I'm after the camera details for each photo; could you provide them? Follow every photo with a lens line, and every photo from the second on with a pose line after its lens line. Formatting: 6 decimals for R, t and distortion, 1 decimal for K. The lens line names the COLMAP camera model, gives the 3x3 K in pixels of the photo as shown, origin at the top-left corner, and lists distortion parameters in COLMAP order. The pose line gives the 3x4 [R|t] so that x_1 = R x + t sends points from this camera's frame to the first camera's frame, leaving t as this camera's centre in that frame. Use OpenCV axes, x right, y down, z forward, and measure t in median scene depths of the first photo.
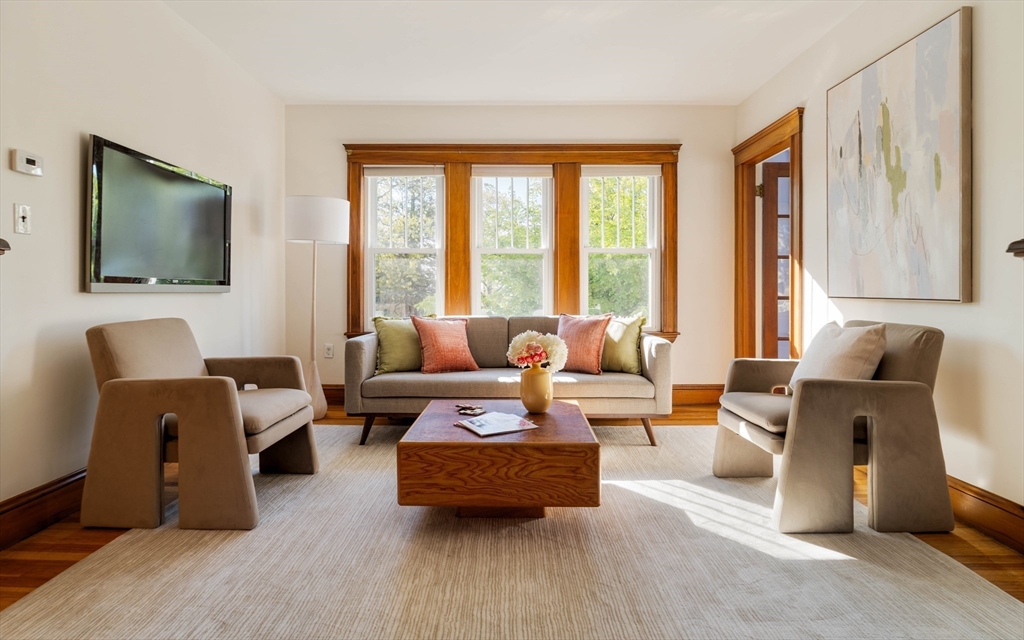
lens RADIAL K [[520.8, 0, 512.7], [0, 520.8, 295.2], [0, 0, 1]] dist [-0.016636, 0.004574]
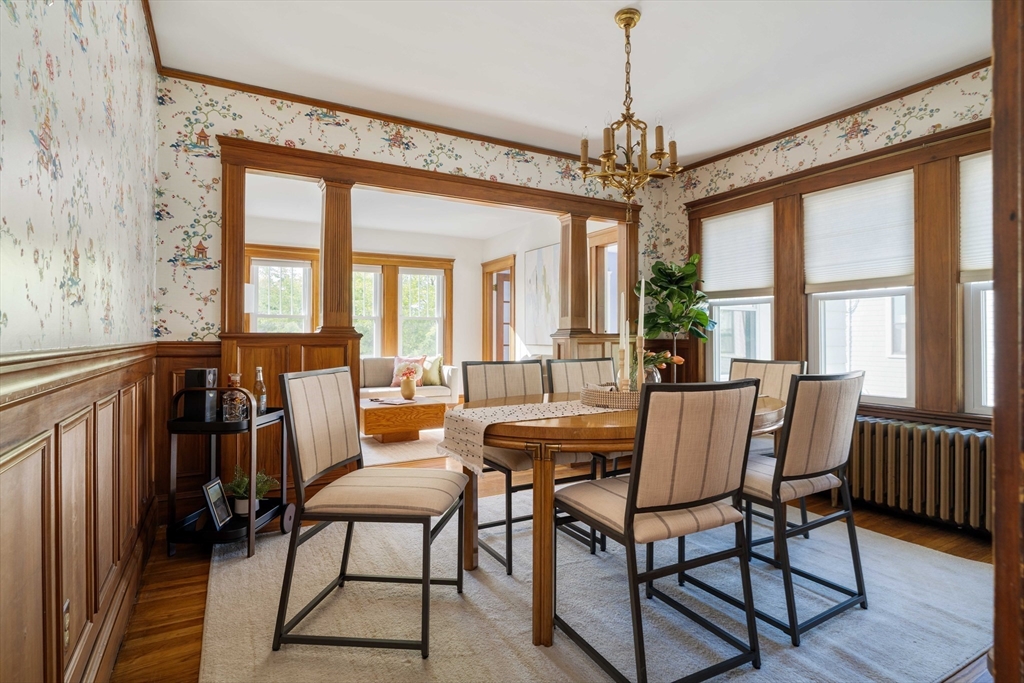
lens RADIAL K [[521.0, 0, 517.8], [0, 521.0, 340.7], [0, 0, 1]] dist [-0.002033, -0.000024]
pose [[0.871587, -0.002939, 0.490232, -0.607931], [0.005506, 0.999978, -0.003795, -0.008108], [-0.490210, 0.006007, 0.871584, -1.099266]]
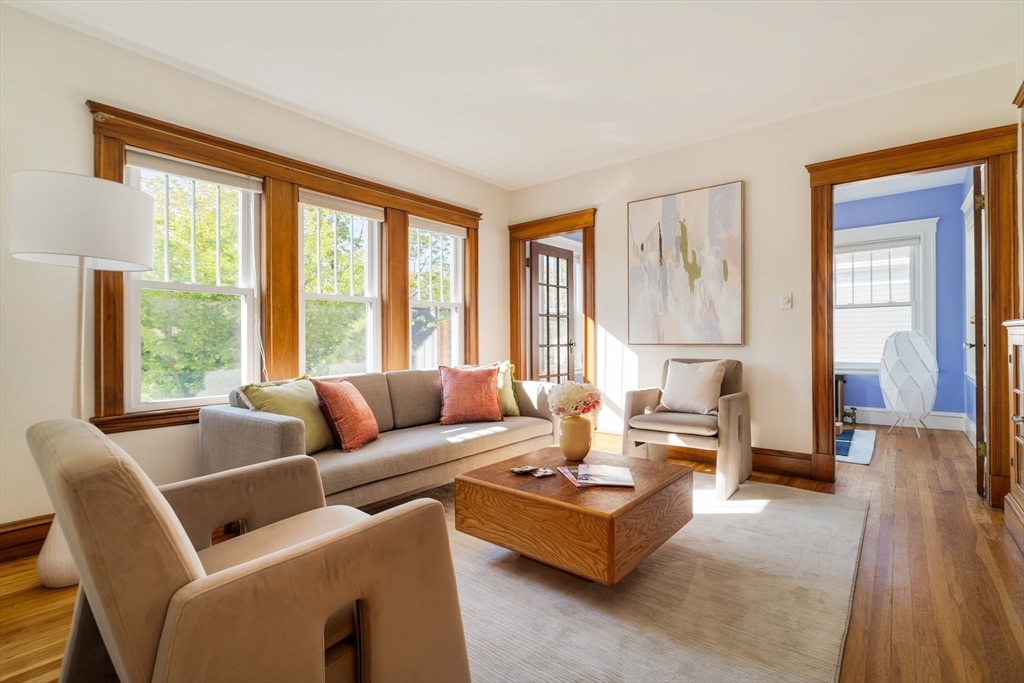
lens RADIAL K [[473.9, 0, 518.3], [0, 473.9, 342.9], [0, 0, 1]] dist [-0.008888, 0.003986]
pose [[0.627785, -0.013414, 0.778271, -0.743095], [0.018936, 0.999819, 0.001958, -0.010246], [-0.778156, 0.013508, 0.627925, 0.480837]]
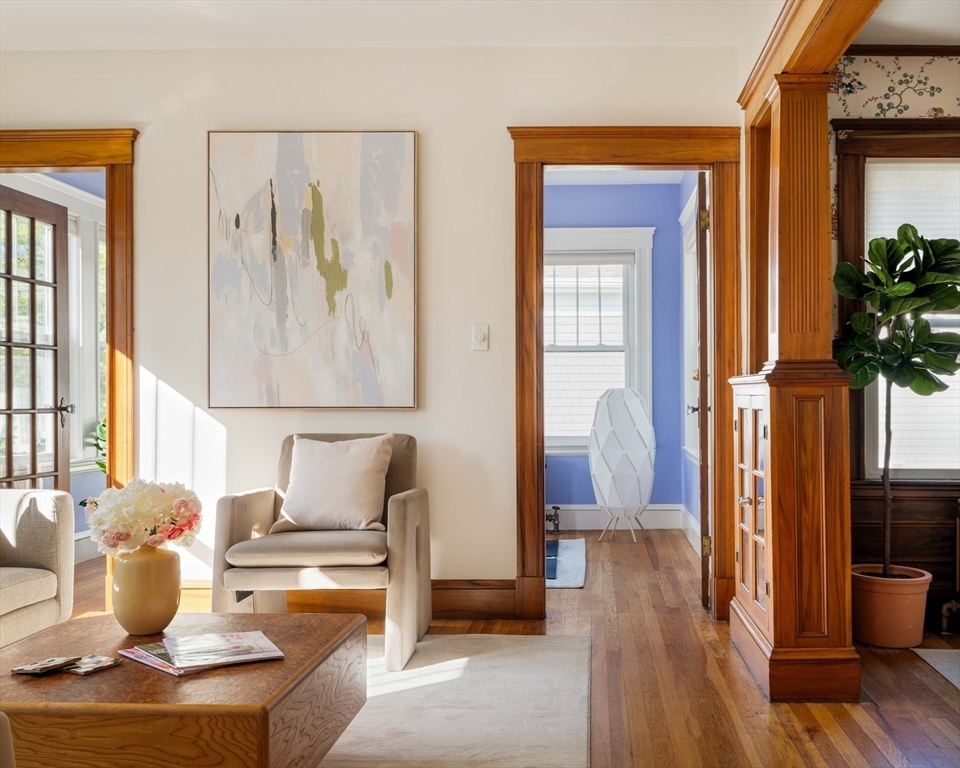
lens RADIAL K [[952.5, 0, 575.7], [0, 952.5, 400.7], [0, 0, 1]] dist [-0.002733, 0.000000]
pose [[0.017541, -0.006857, 0.999823, -0.894643], [0.013226, 0.999891, 0.006626, -0.010203], [-0.999759, 0.013107, 0.017630, 0.532359]]
